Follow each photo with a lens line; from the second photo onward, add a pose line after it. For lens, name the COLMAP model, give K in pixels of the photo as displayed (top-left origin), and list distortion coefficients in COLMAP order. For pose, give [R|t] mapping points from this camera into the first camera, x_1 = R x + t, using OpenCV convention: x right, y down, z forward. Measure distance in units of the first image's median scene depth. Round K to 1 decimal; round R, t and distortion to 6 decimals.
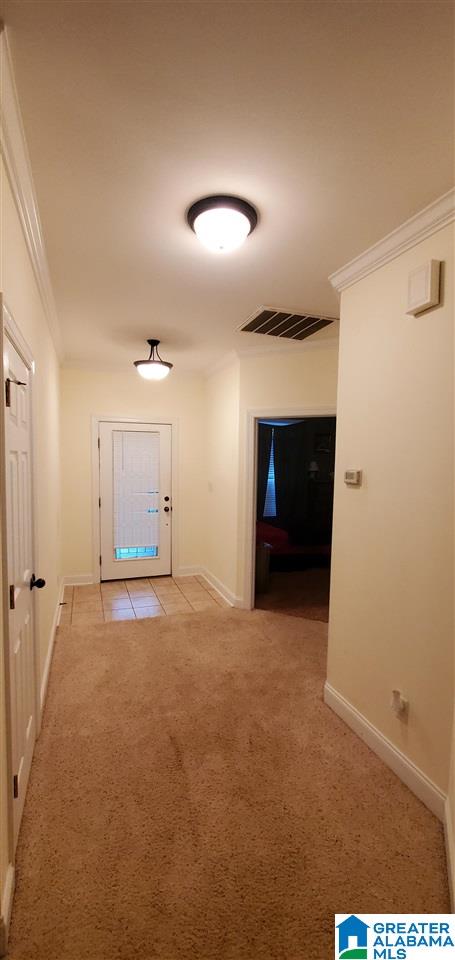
lens RADIAL K [[385.9, 0, 224.6], [0, 385.9, 488.4], [0, 0, 1]] dist [0.004768, -0.000522]
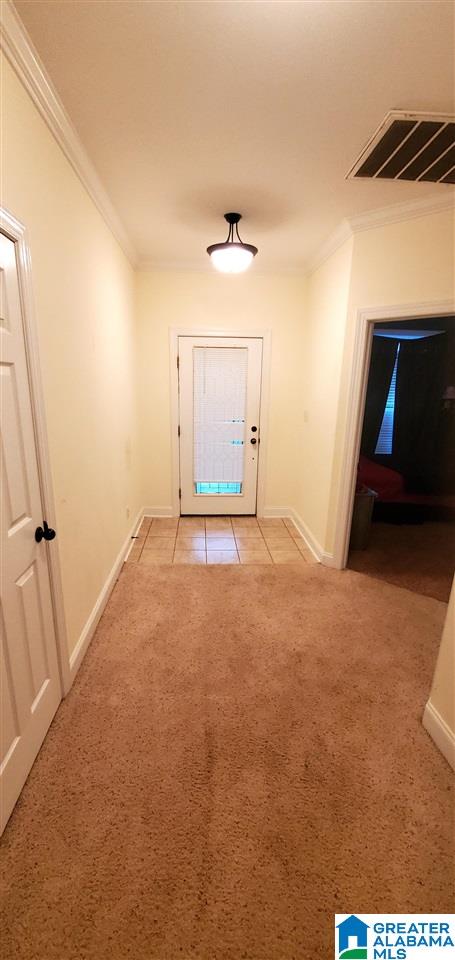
lens RADIAL K [[385.9, 0, 224.6], [0, 385.9, 488.4], [0, 0, 1]] dist [0.004768, -0.000522]
pose [[0.958114, 0.077685, -0.275649, 0.045650], [-0.025570, 0.981867, 0.187837, -0.004110], [0.285243, -0.172921, 0.942727, 0.193591]]
